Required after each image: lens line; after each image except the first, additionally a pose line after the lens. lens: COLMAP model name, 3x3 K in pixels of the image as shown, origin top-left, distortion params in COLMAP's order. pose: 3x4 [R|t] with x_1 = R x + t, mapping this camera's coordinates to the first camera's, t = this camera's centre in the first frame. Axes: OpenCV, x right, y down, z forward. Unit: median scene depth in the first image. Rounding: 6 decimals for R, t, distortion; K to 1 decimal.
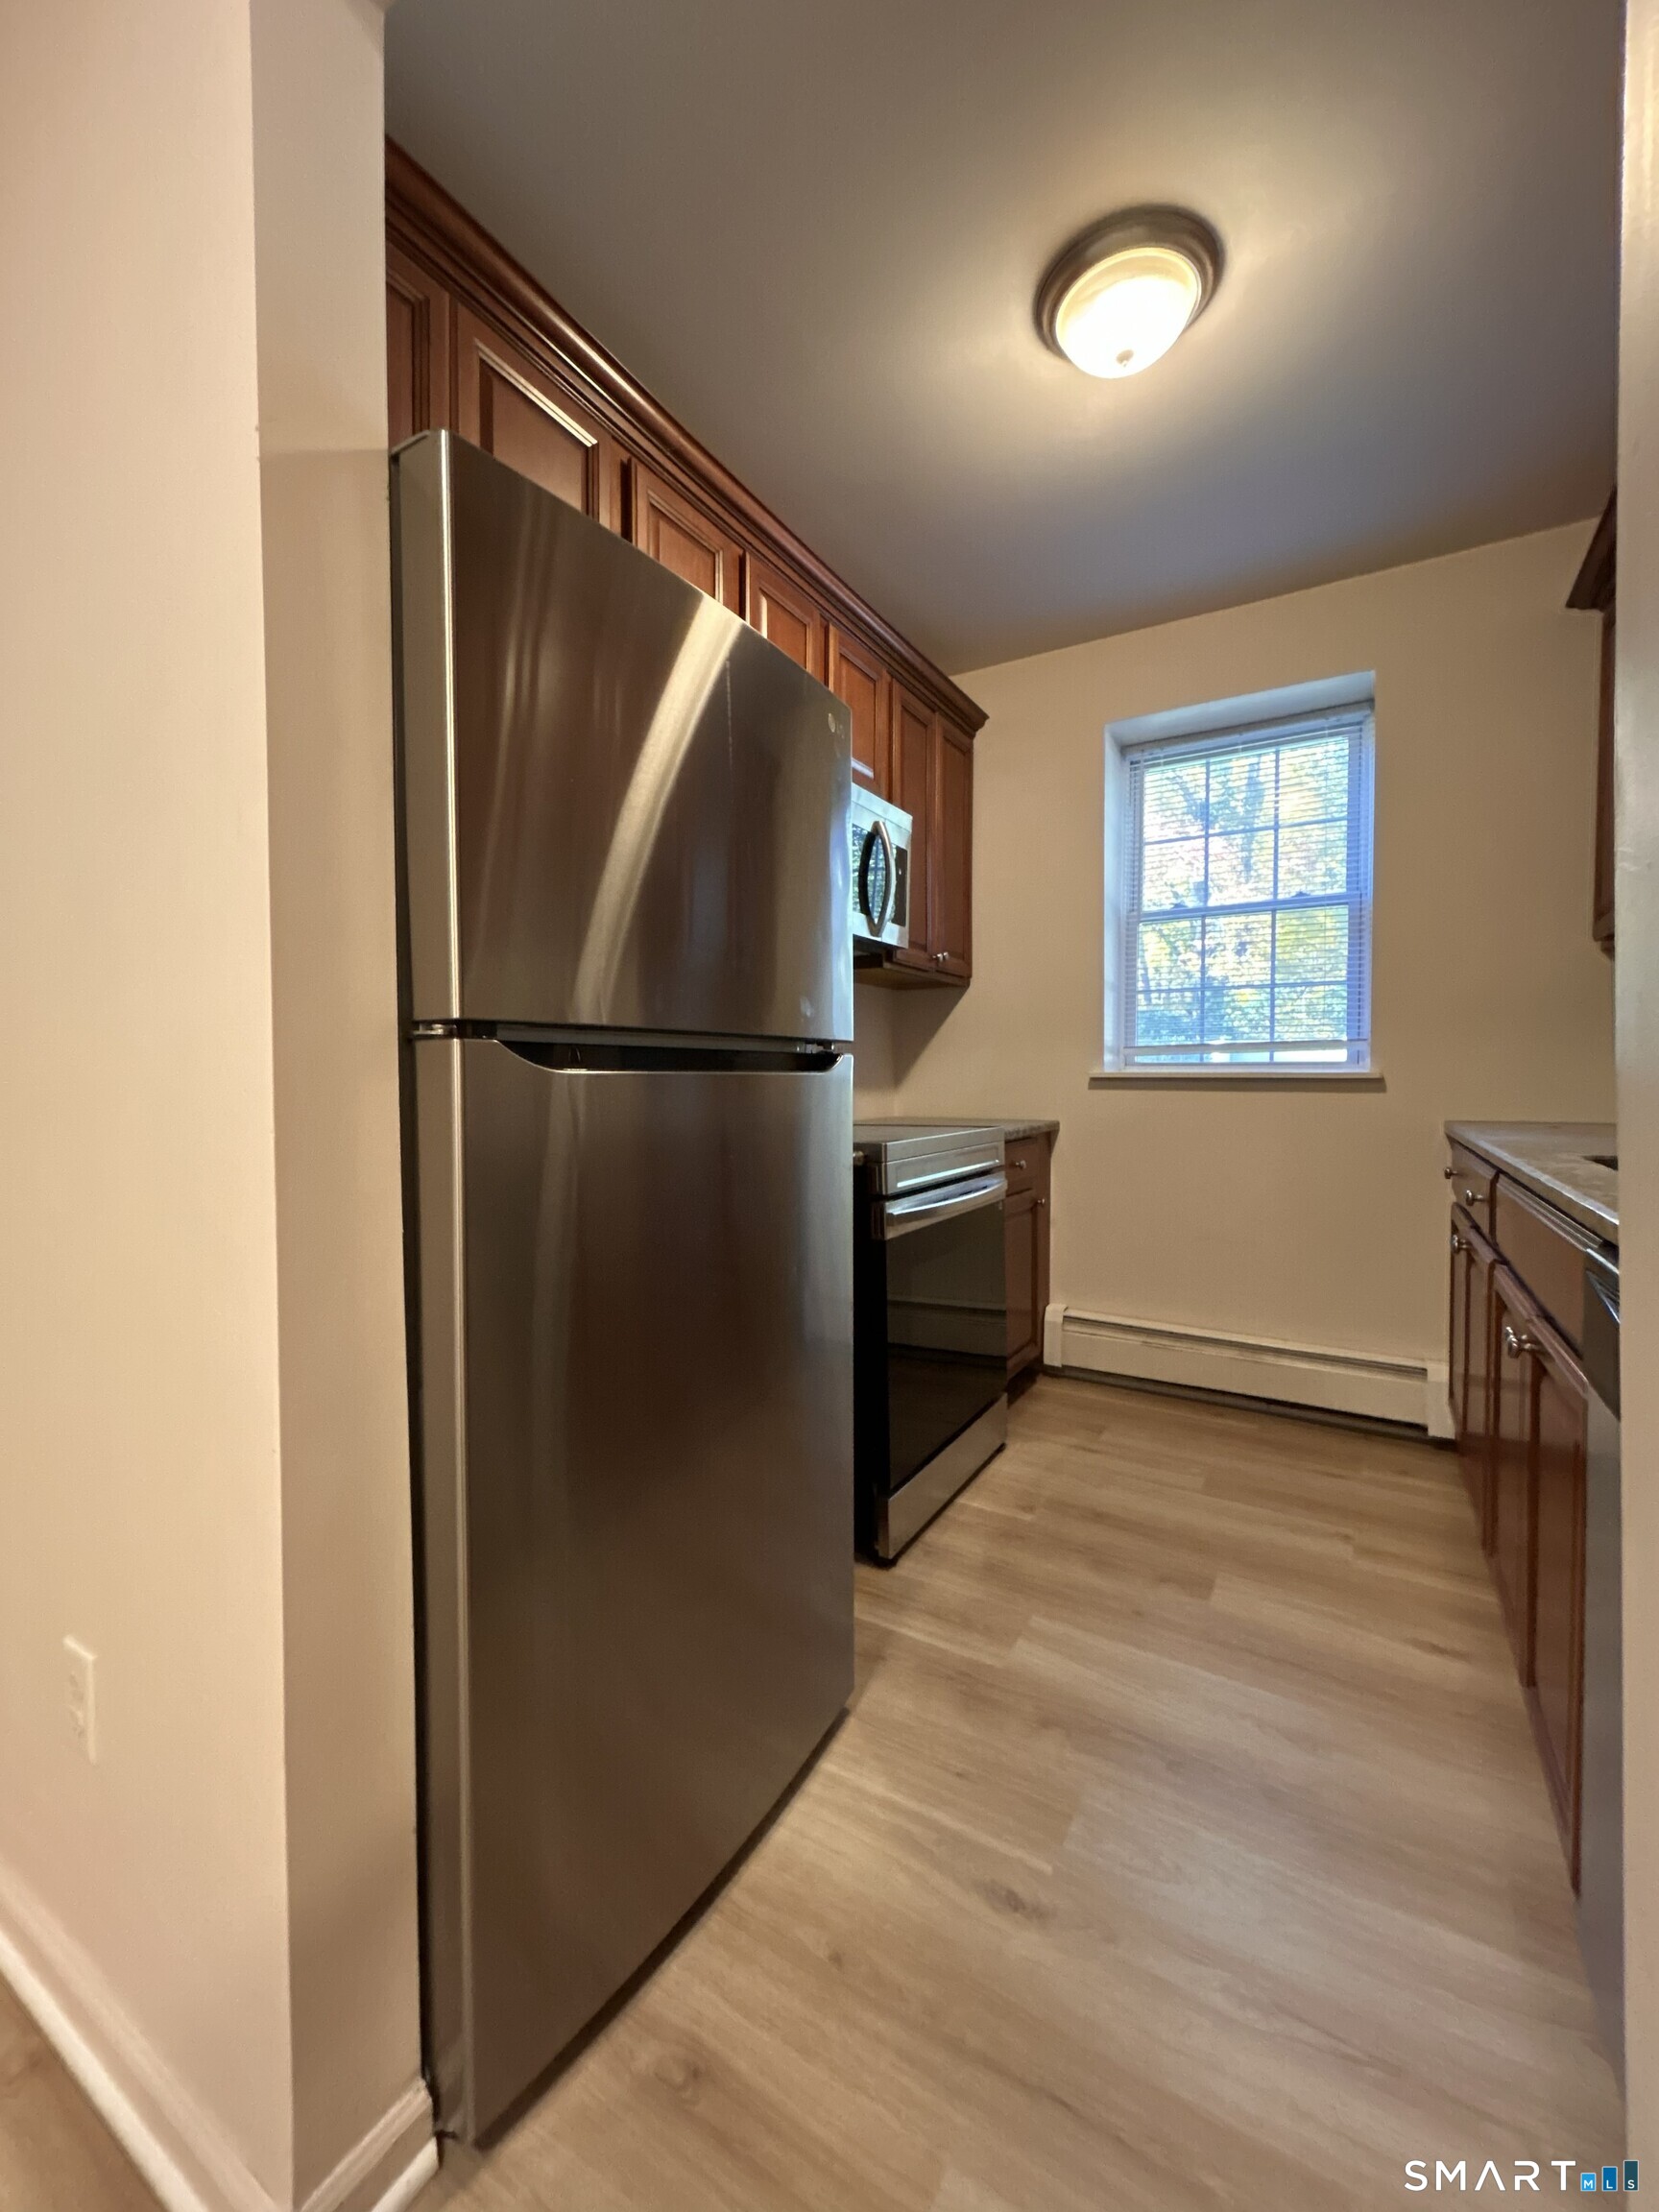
lens RADIAL K [[889.9, 0, 823.8], [0, 889.9, 1099.7], [0, 0, 1]] dist [-0.002113, 0.001037]
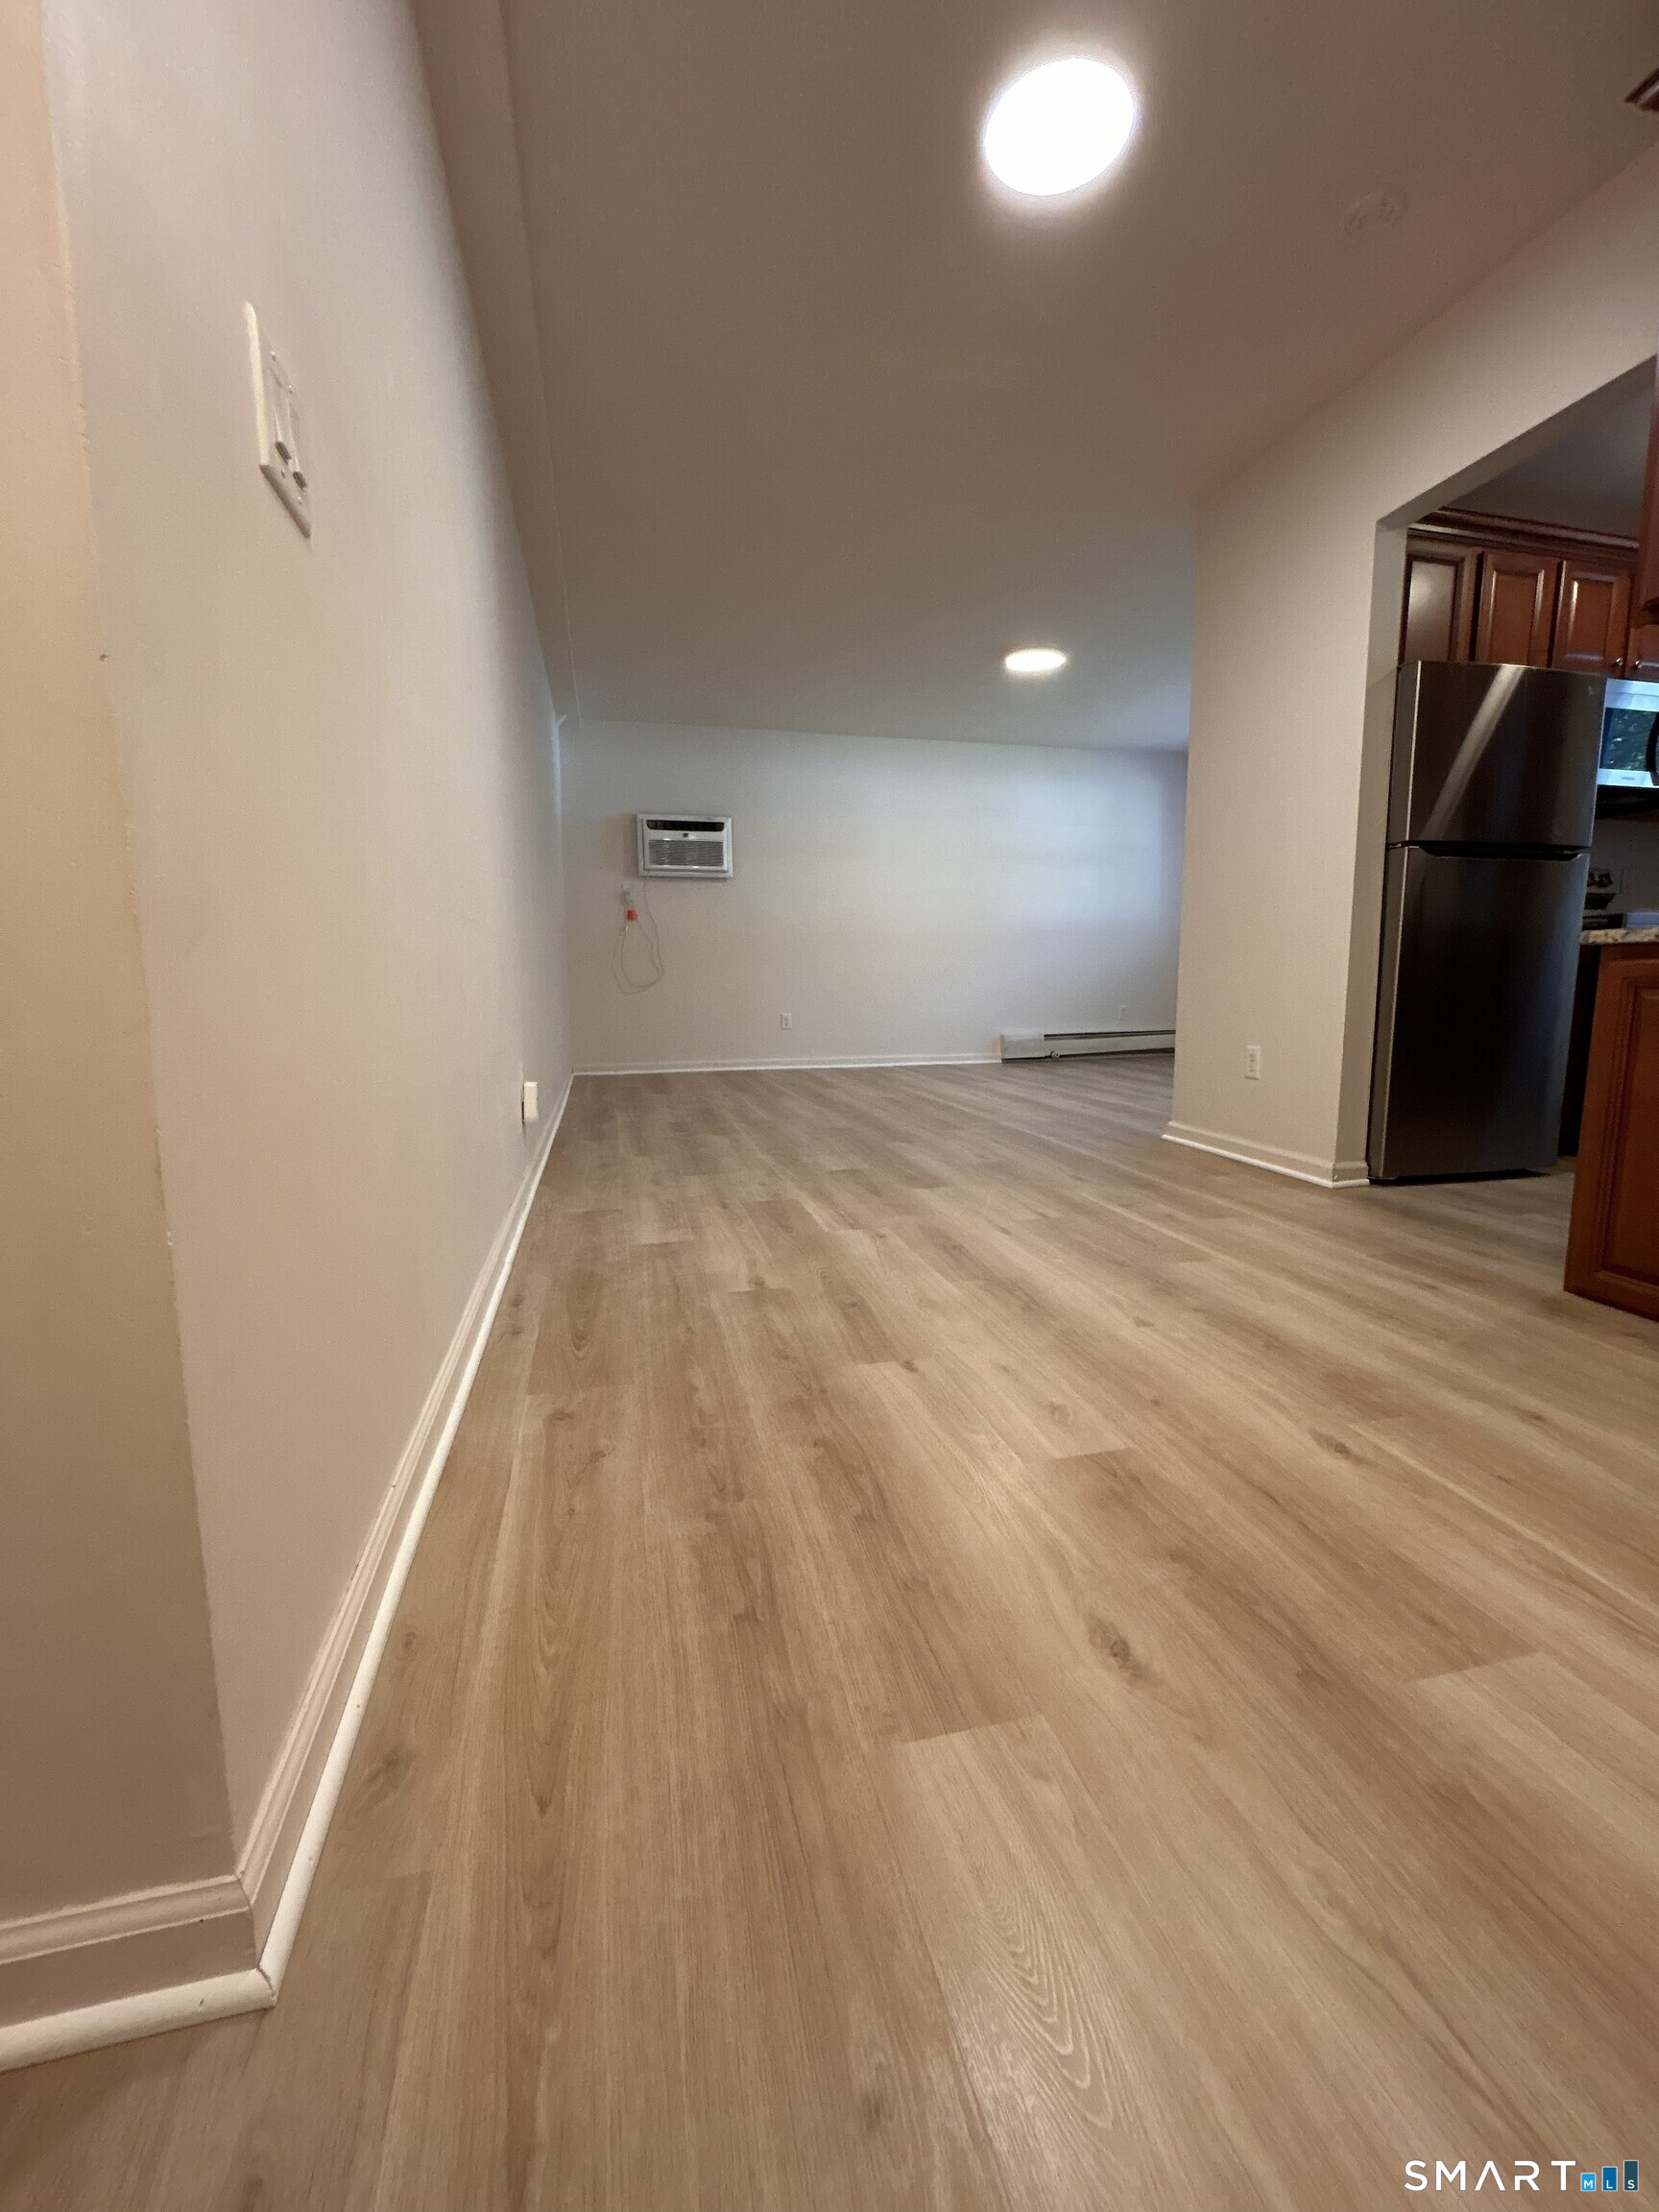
lens RADIAL K [[889.9, 0, 842.9], [0, 889.9, 1107.1], [0, 0, 1]] dist [-0.002113, 0.001037]
pose [[0.716093, 0.092816, -0.691806, 0.157862], [-0.013509, 0.992777, 0.119213, 0.176718], [0.697874, -0.076022, 0.712175, -0.974534]]
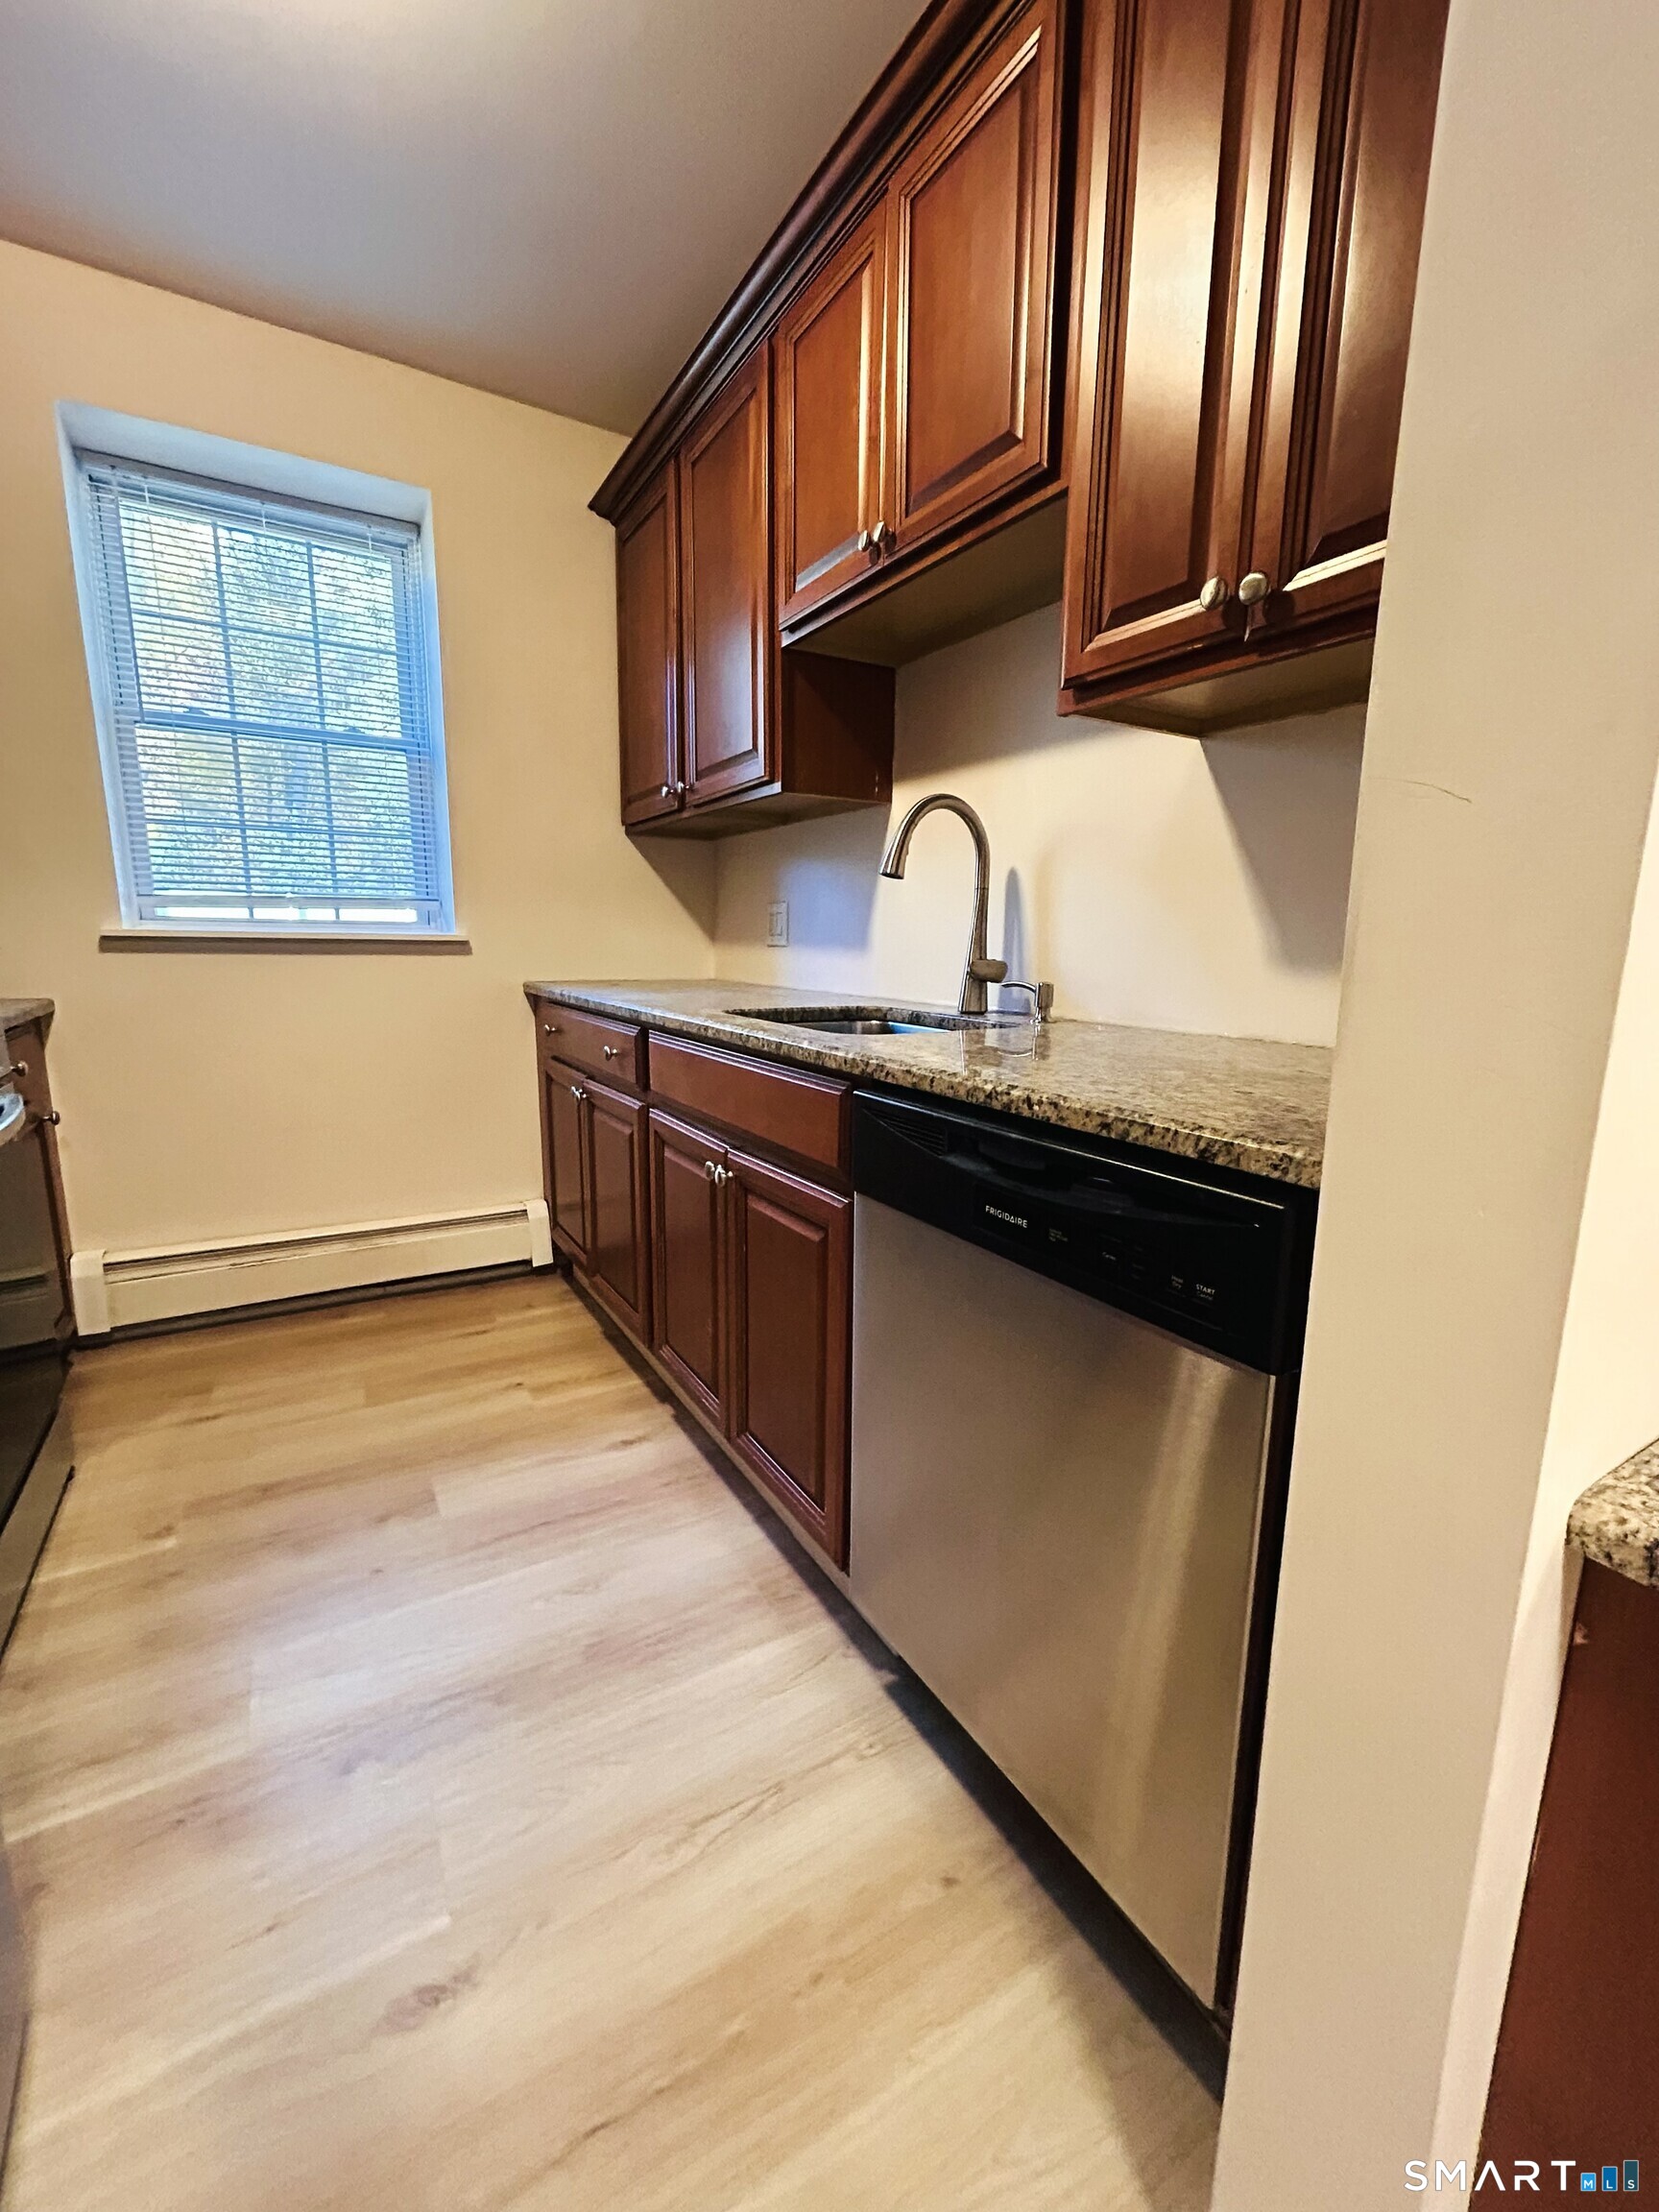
lens RADIAL K [[889.9, 0, 838.0], [0, 889.9, 1099.1], [0, 0, 1]] dist [-0.002113, 0.001037]
pose [[0.463311, -0.146728, 0.873965, -0.086247], [0.007637, 0.986822, 0.161627, -0.007323], [-0.886163, -0.068209, 0.458326, 0.163210]]
